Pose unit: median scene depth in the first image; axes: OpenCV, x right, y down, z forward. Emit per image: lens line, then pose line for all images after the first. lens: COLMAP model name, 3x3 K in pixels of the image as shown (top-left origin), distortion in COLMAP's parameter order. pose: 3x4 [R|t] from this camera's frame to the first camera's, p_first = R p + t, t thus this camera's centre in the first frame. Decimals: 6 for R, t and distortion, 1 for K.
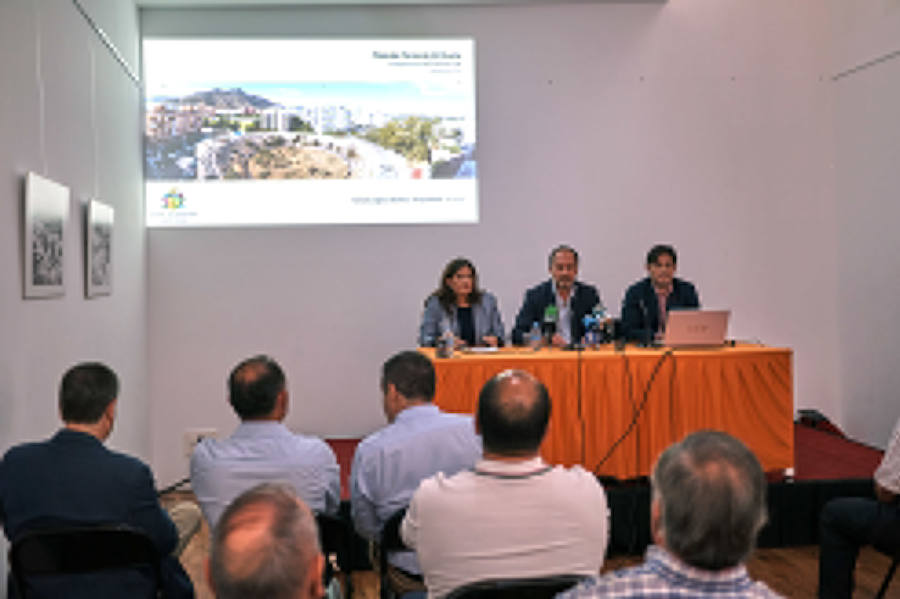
lens RADIAL K [[914.4, 0, 456.5], [0, 914.4, 306.3], [0, 0, 1]] dist [-0.021796, 0.000000]
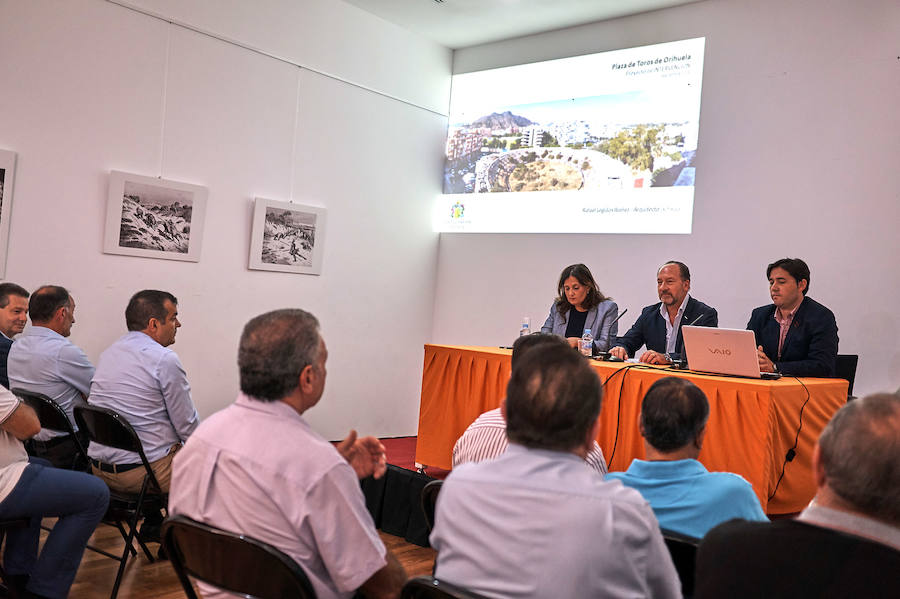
lens RADIAL K [[914.4, 0, 452.7], [0, 914.4, 299.1], [0, 0, 1]] dist [-0.021796, 0.000000]
pose [[0.670779, 0.067551, -0.738574, 0.552710], [-0.112553, 0.993581, -0.011347, 0.010165], [0.733067, 0.090740, 0.674077, 0.217213]]
